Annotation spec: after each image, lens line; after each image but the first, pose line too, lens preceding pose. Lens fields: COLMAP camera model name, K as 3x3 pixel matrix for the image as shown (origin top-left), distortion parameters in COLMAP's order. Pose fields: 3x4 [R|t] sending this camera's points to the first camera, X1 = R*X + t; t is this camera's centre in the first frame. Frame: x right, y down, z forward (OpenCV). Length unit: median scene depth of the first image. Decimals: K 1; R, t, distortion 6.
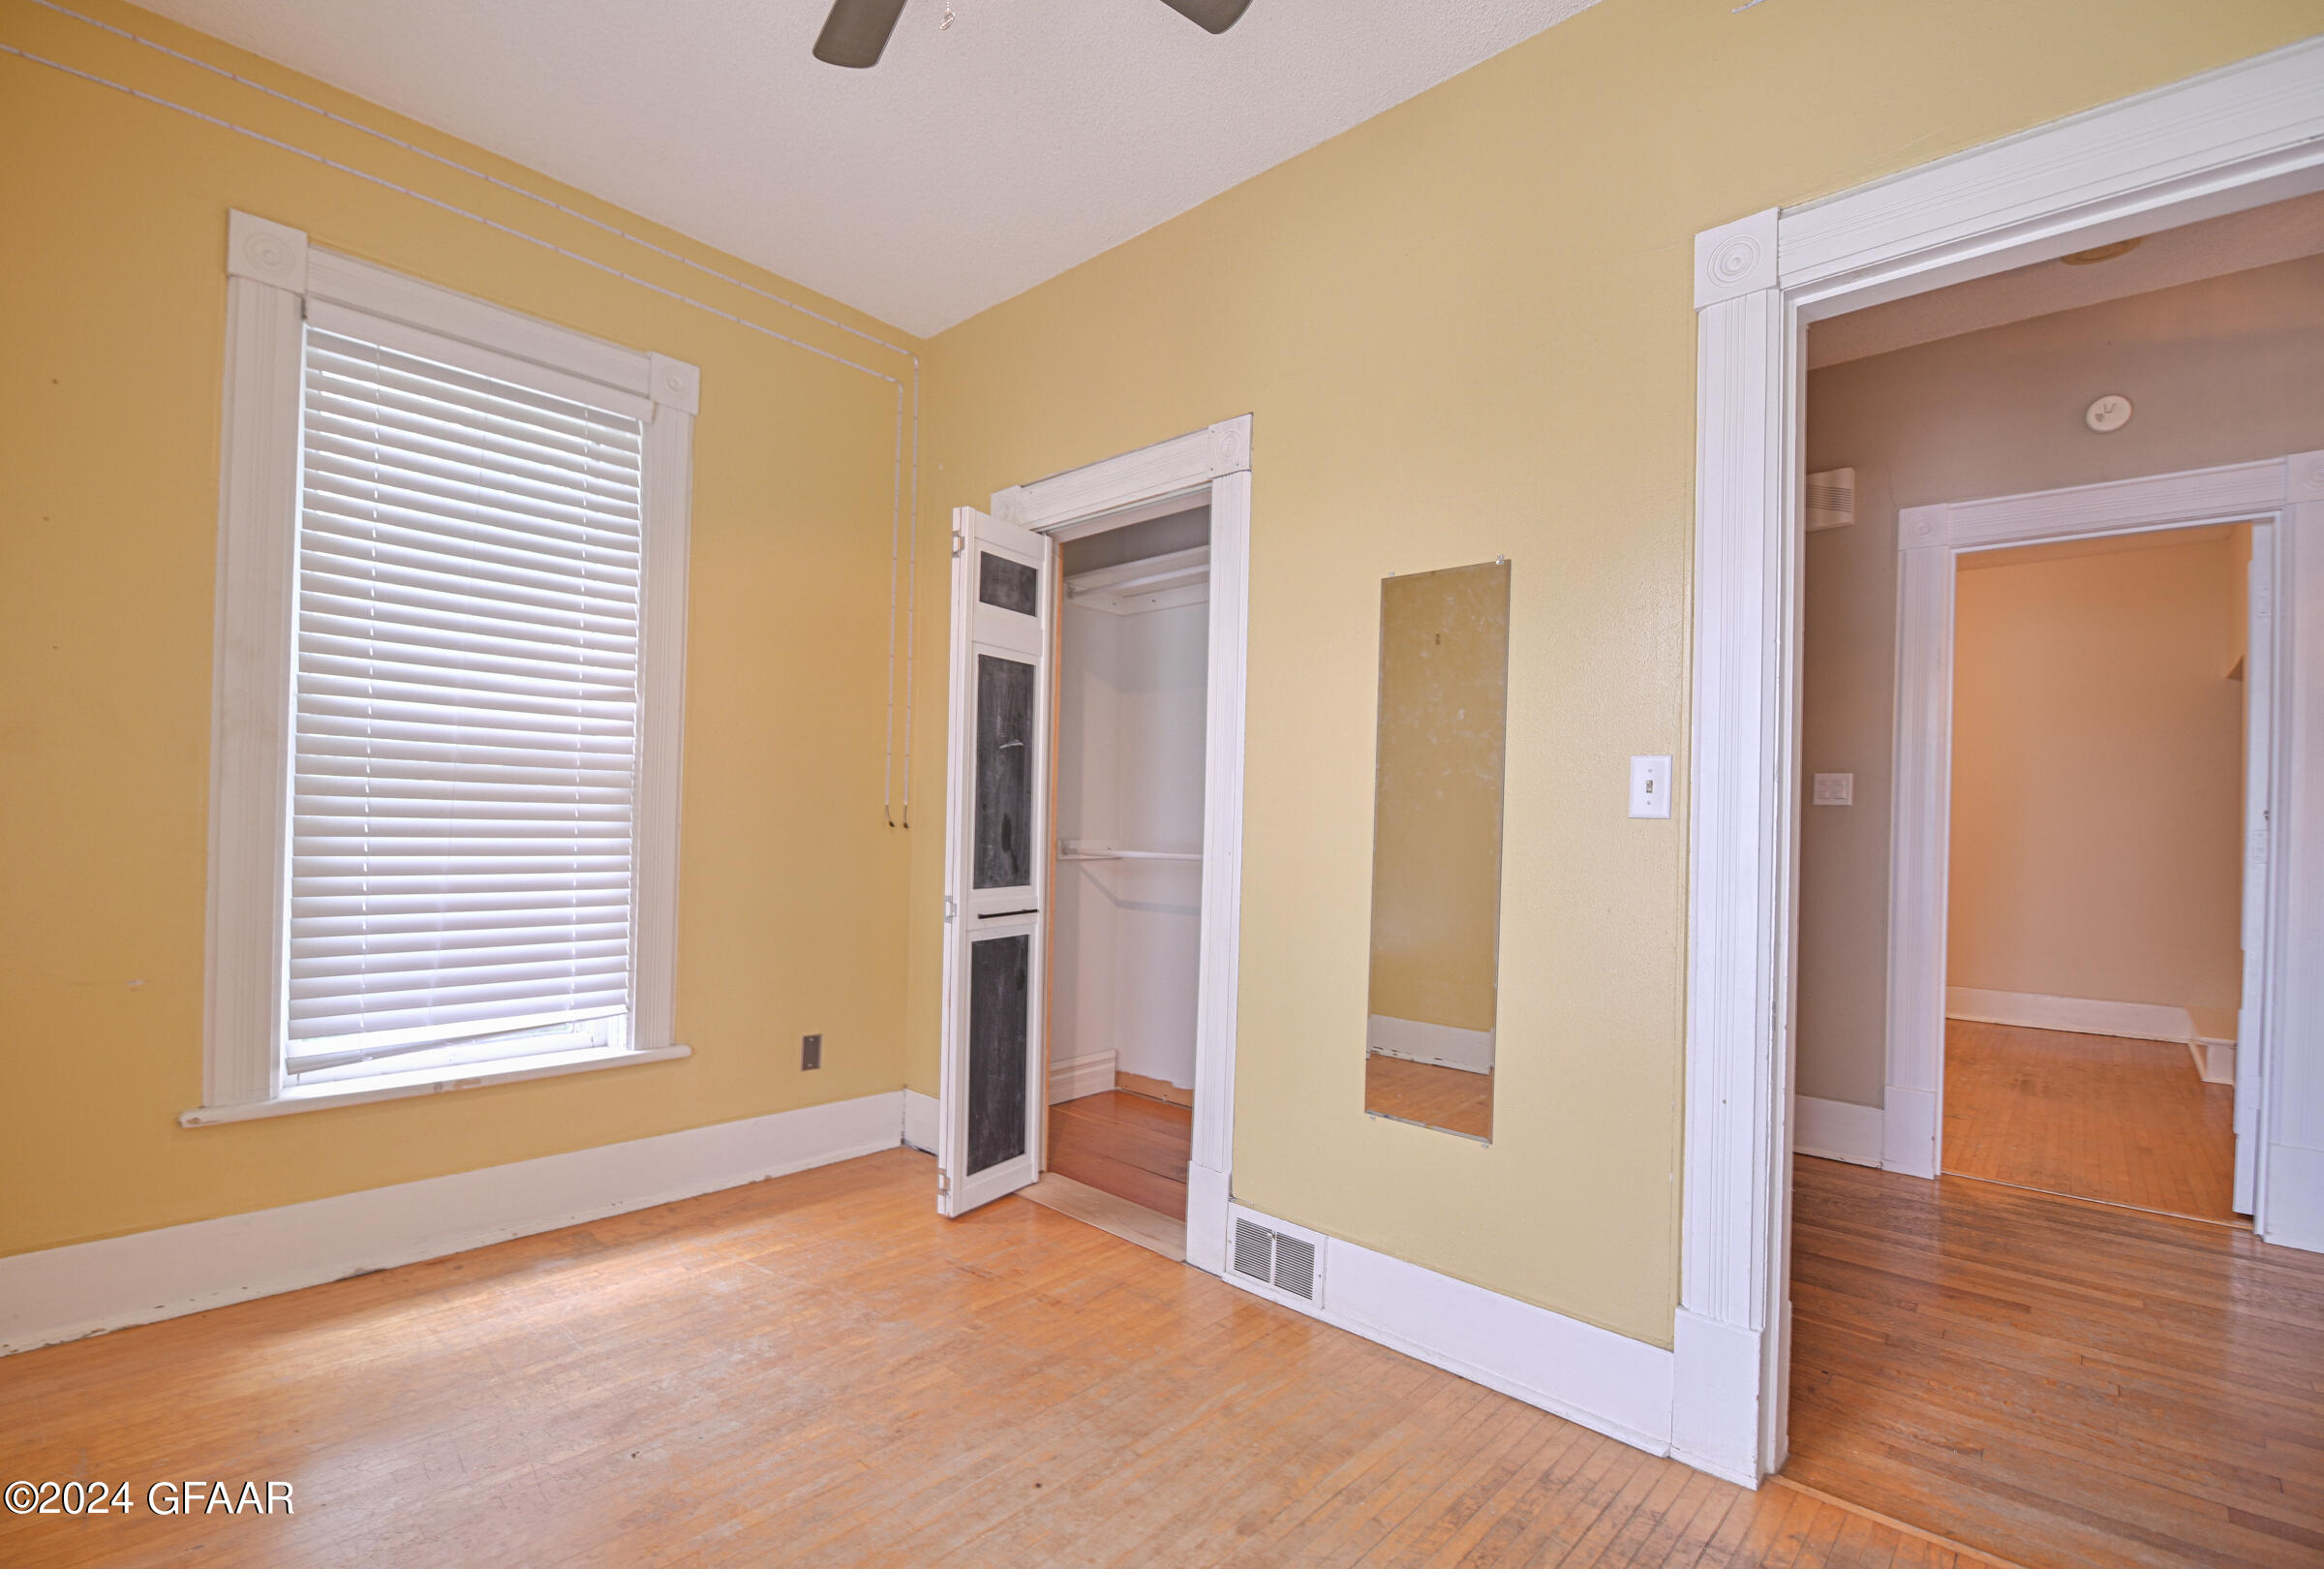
lens RADIAL K [[1053.3, 0, 1154.0], [0, 1053.3, 825.2], [0, 0, 1]] dist [-0.020055, -0.001034]
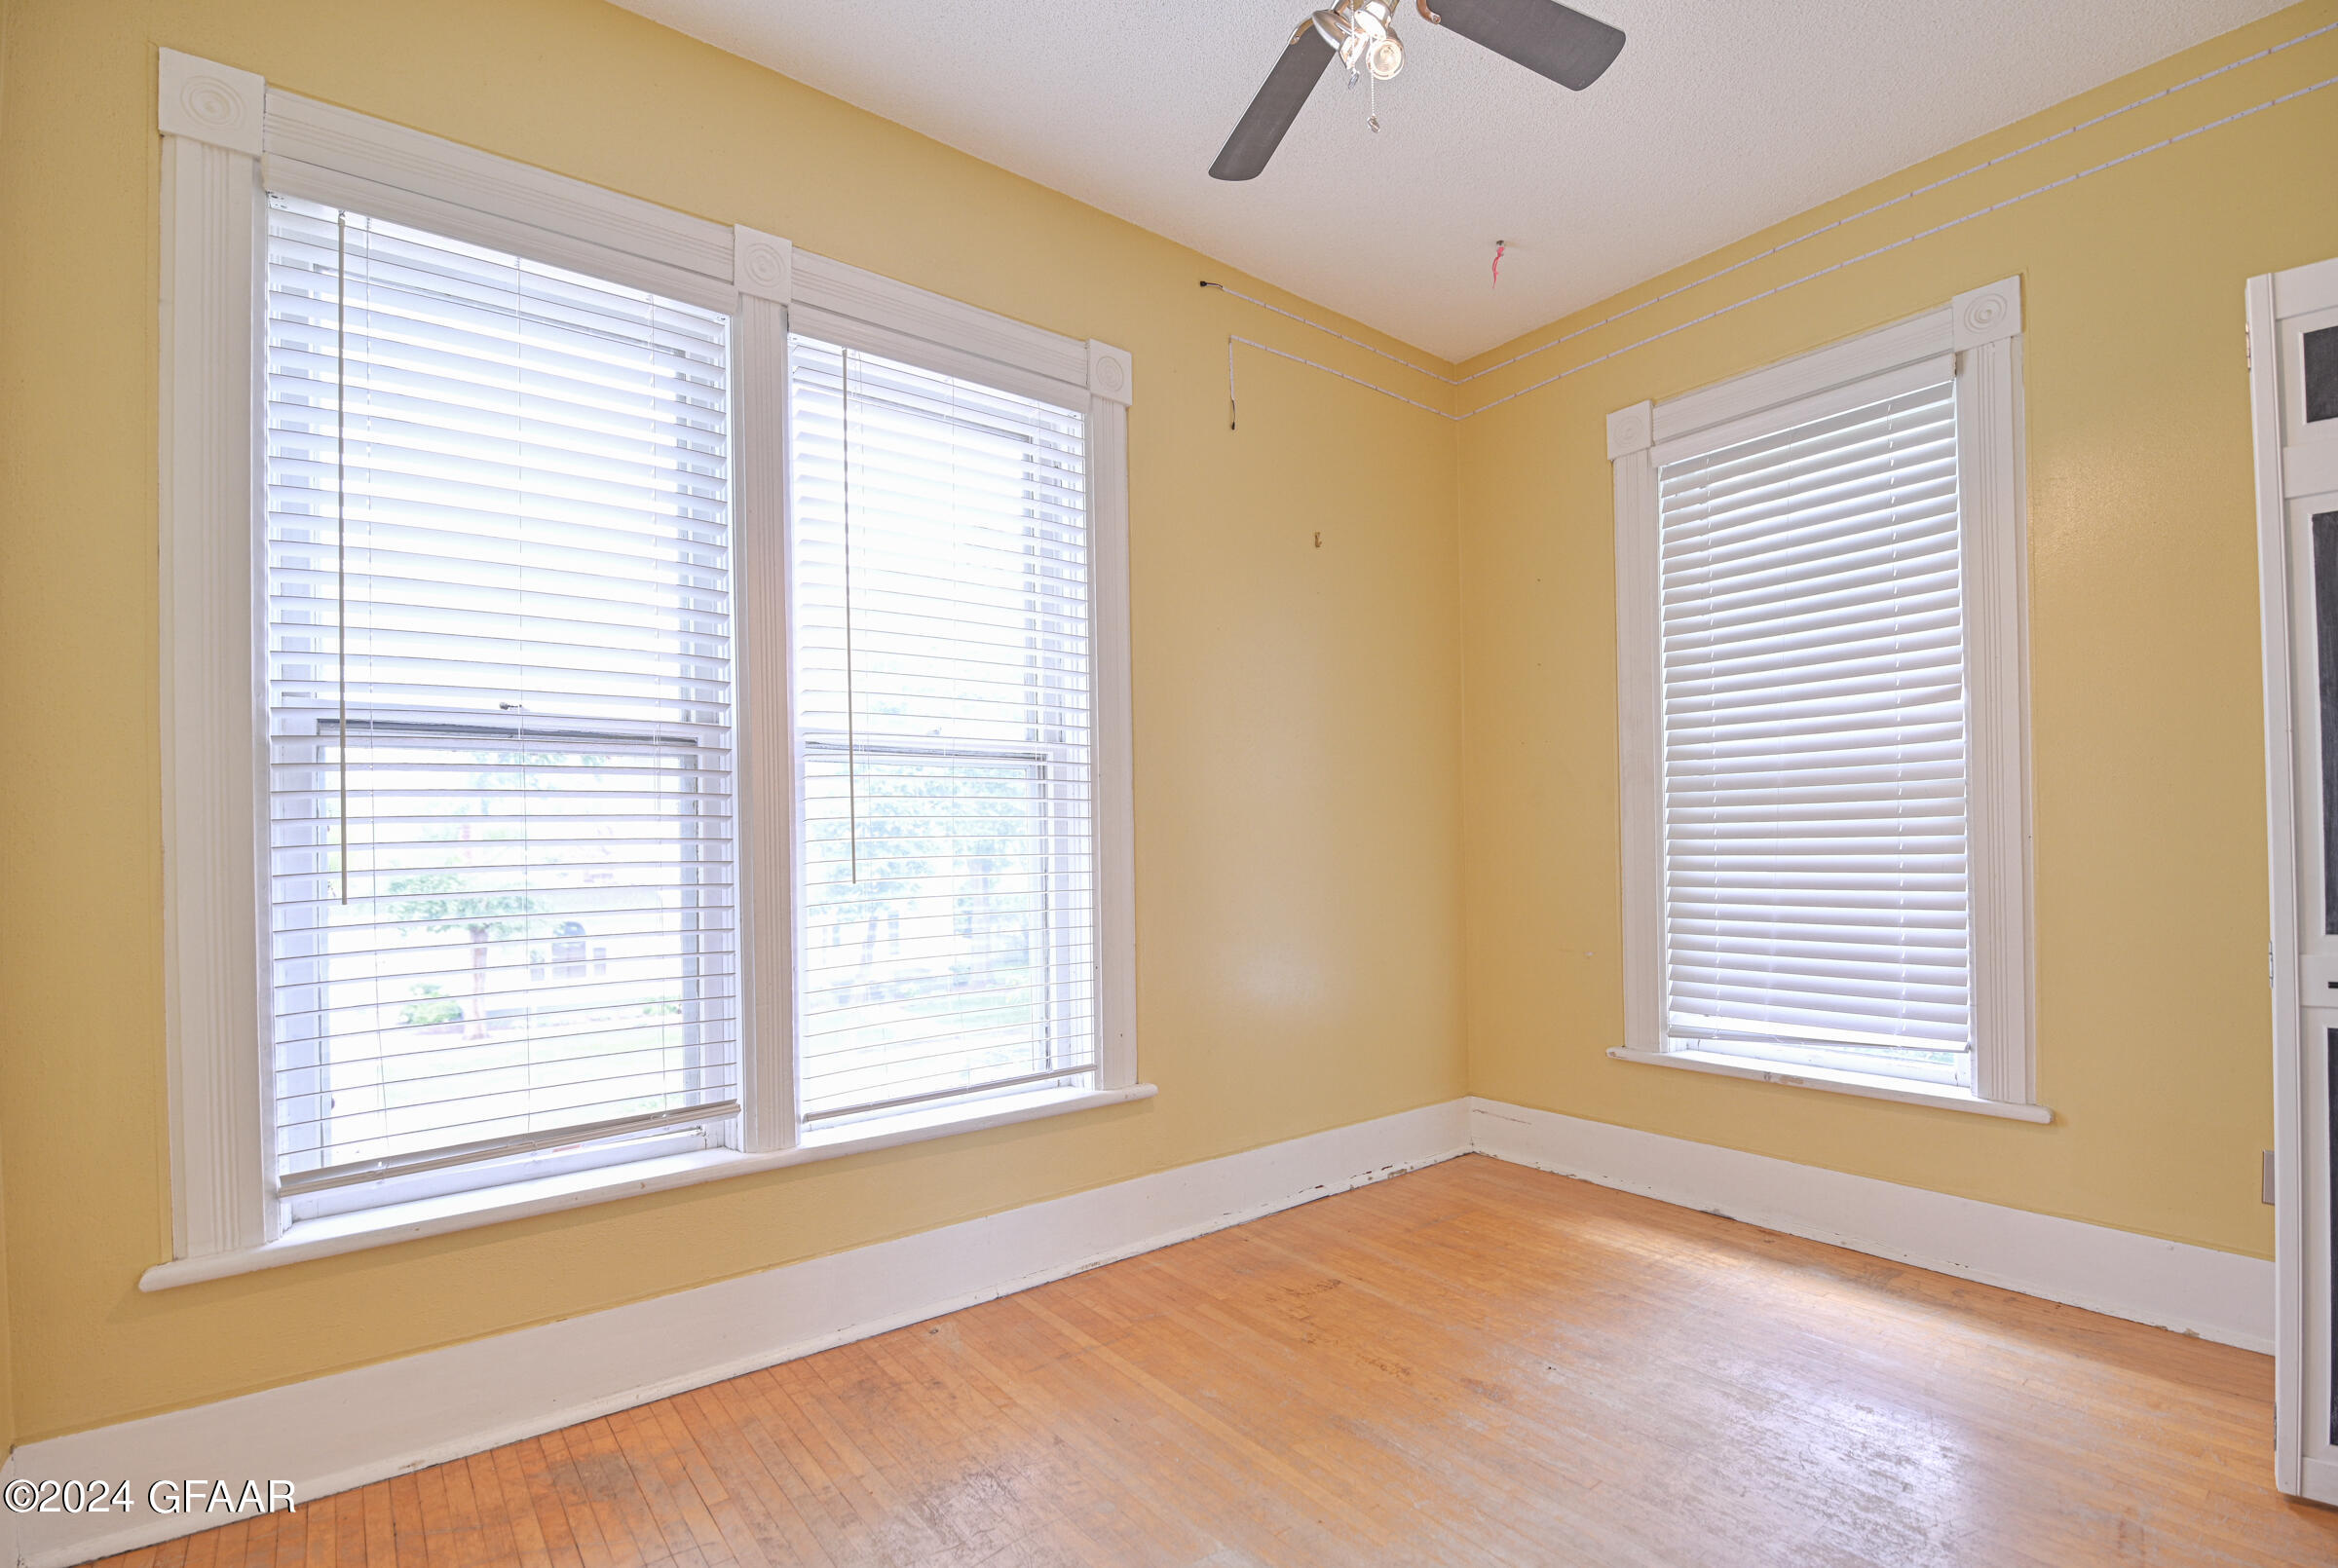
lens RADIAL K [[1059.4, 0, 1218.7], [0, 1059.4, 847.1], [0, 0, 1]] dist [-0.020055, -0.001034]
pose [[-0.146892, -0.022592, -0.988895, 0.498260], [0.016793, 0.999538, -0.025330, 0.020608], [0.989010, -0.020327, -0.146444, 0.549390]]
